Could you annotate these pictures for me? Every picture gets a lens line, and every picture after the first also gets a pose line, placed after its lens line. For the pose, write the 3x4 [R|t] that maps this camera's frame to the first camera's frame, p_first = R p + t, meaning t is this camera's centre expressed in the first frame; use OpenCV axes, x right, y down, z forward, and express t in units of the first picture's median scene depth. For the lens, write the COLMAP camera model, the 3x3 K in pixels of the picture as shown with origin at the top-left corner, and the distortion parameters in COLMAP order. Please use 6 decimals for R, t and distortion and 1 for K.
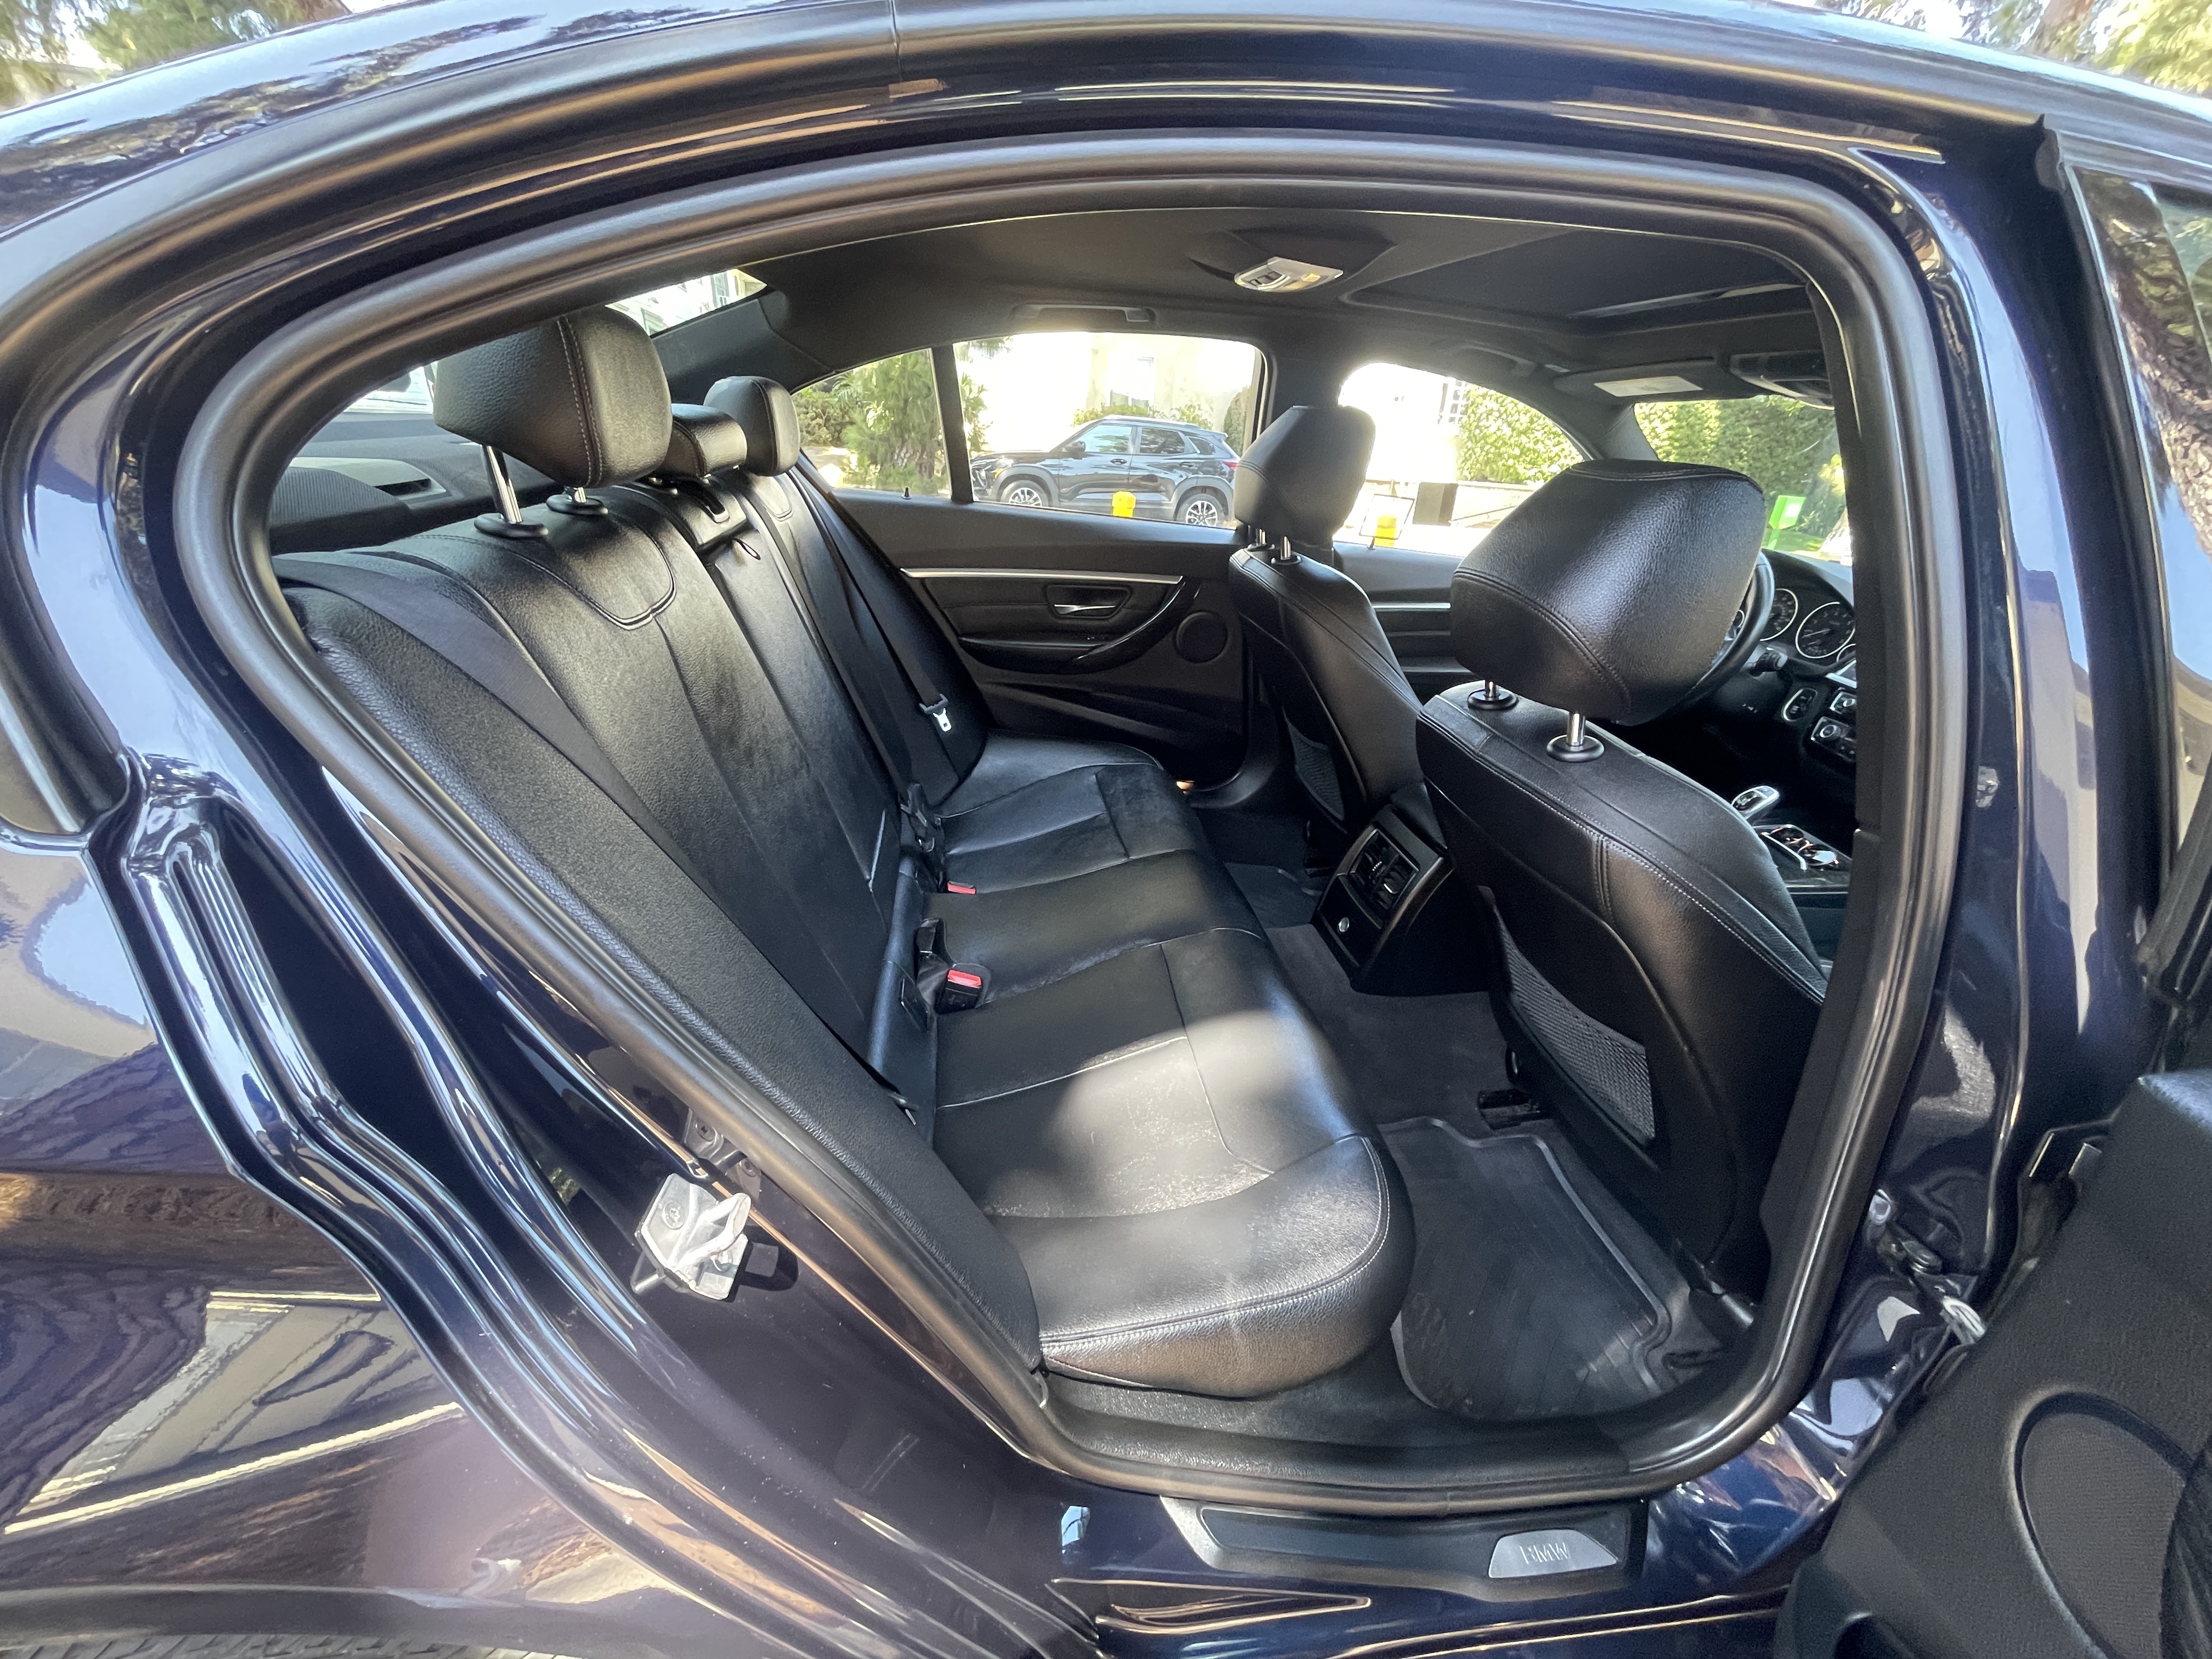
lens RADIAL K [[894.7, 0, 1067.9], [0, 894.7, 834.7], [0, 0, 1]] dist [-0.001413, -0.000095]
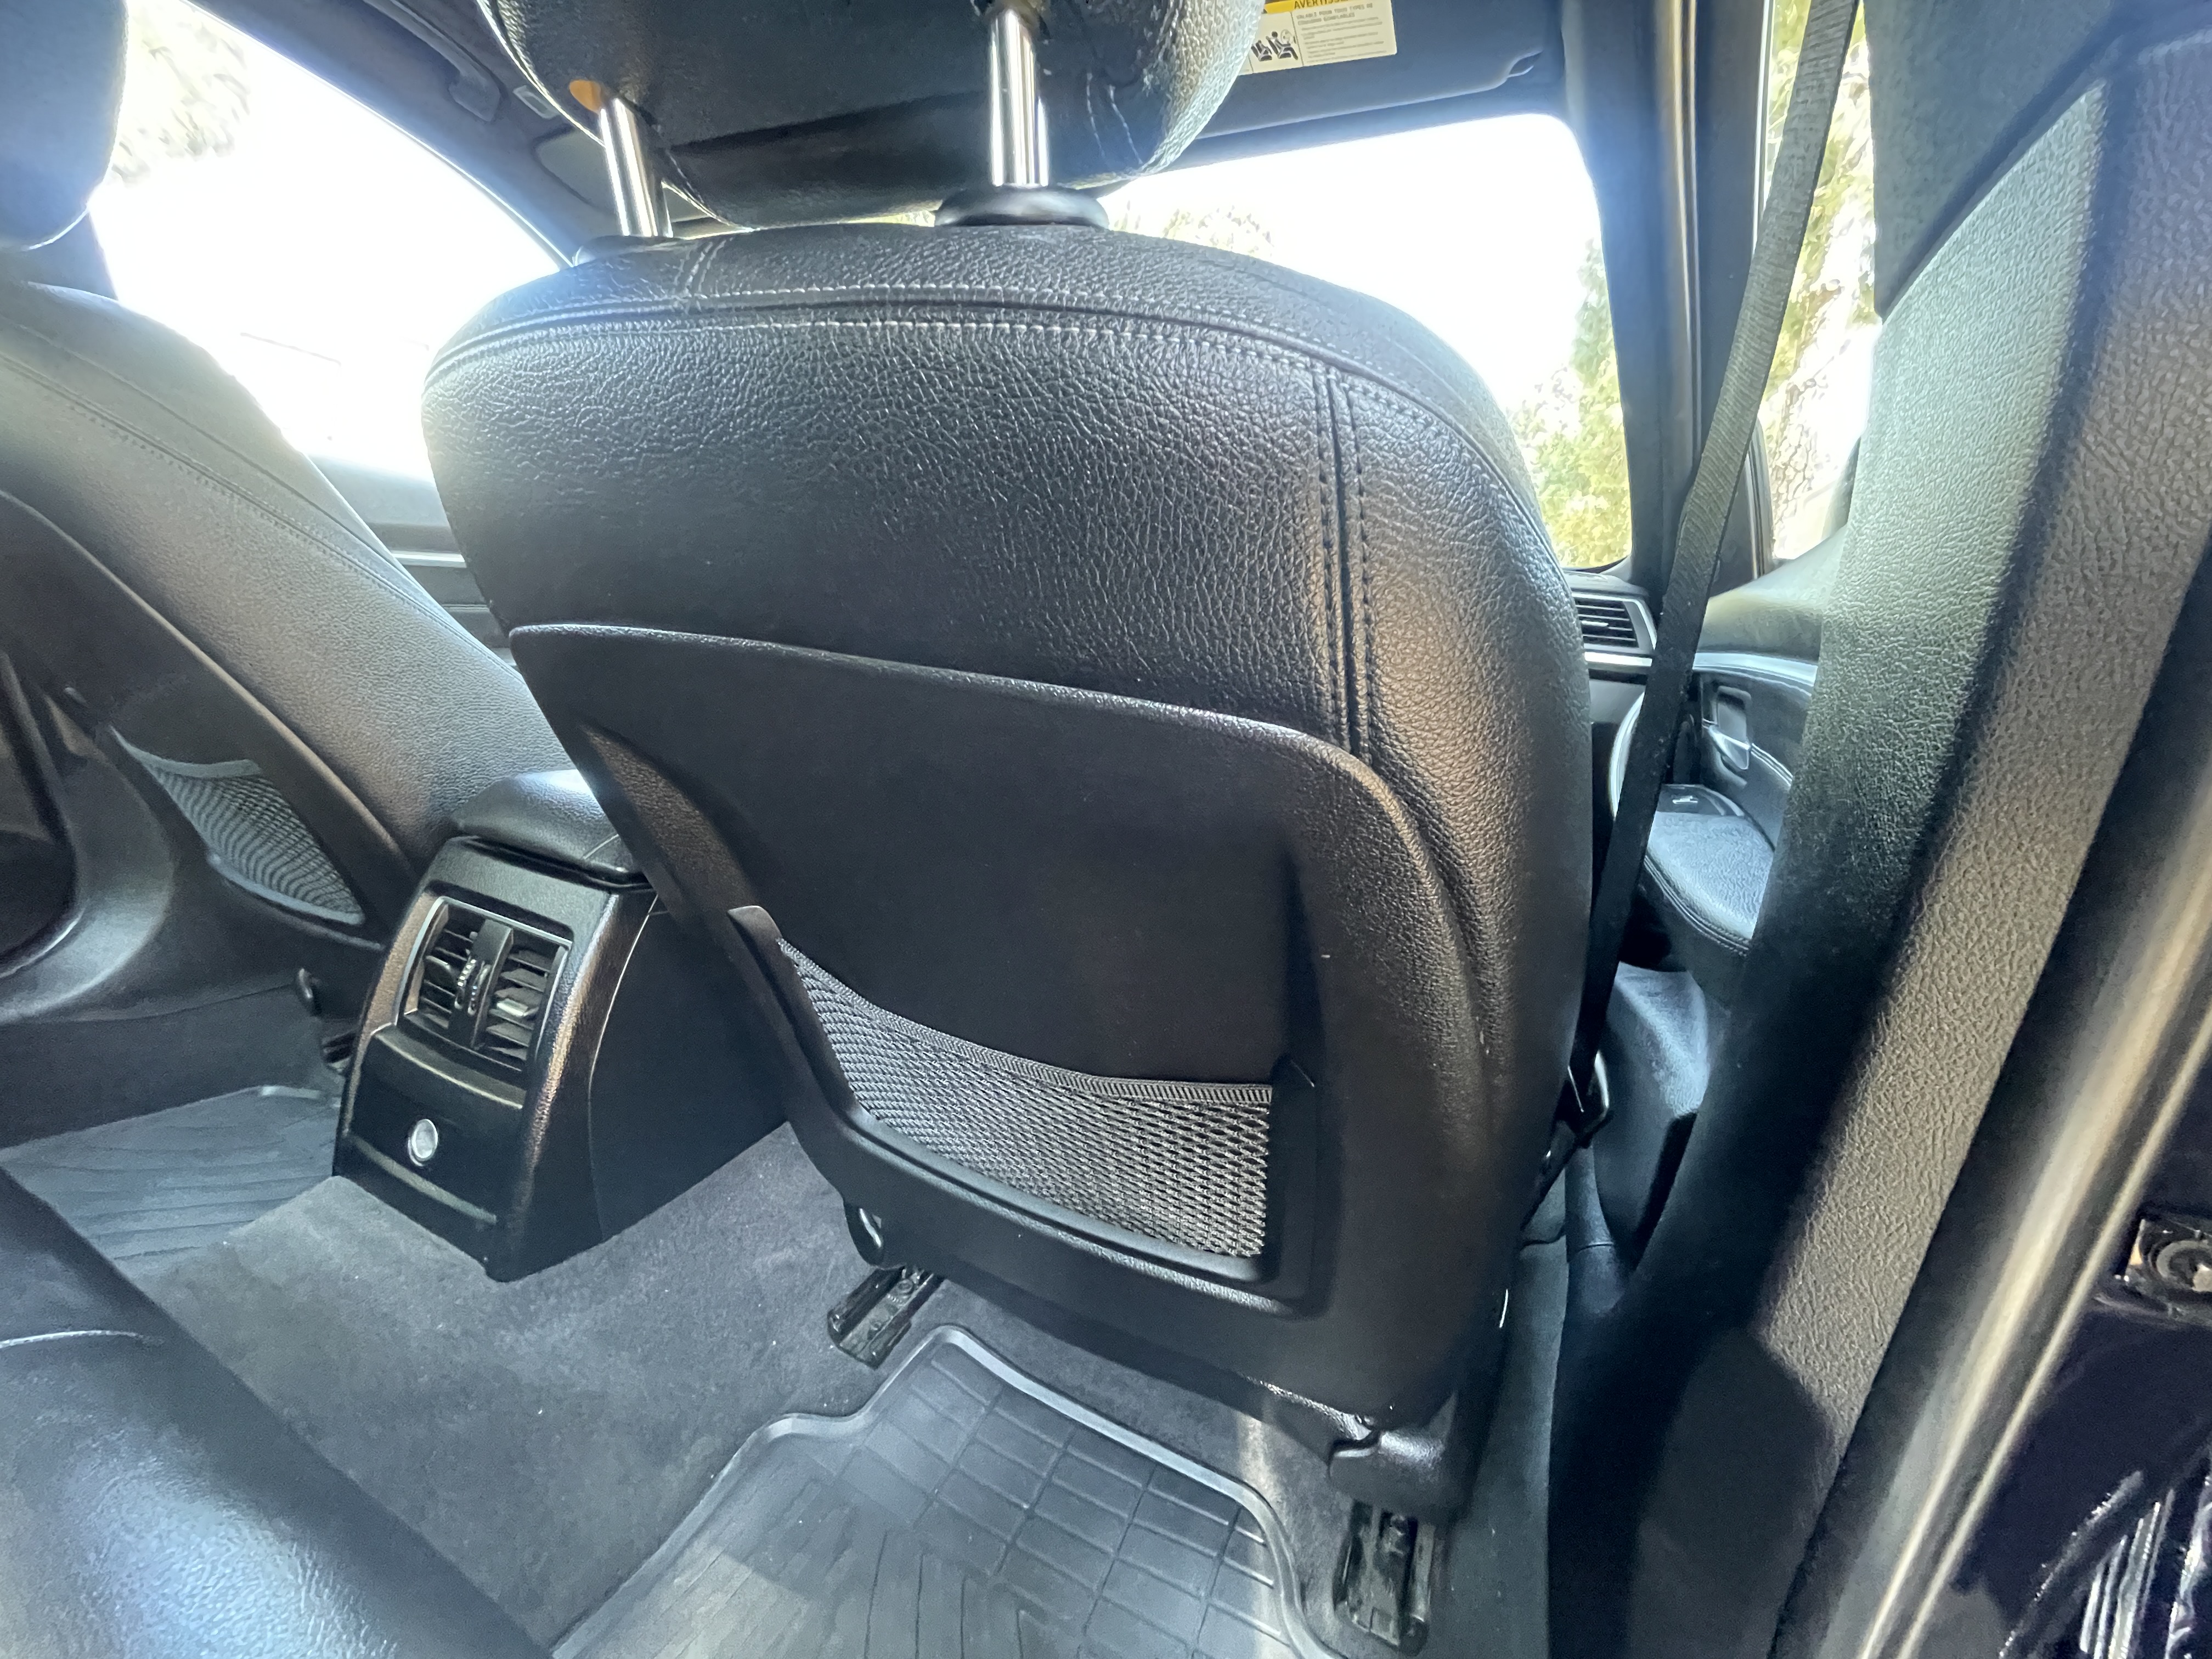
lens RADIAL K [[894.7, 0, 1067.9], [0, 894.7, 834.7], [0, 0, 1]] dist [-0.001413, -0.000095]
pose [[0.553289, -0.208420, 0.806494, 0.174517], [0.321969, 0.946453, 0.023705, 0.055405], [-0.768250, 0.246551, 0.590767, 0.514697]]
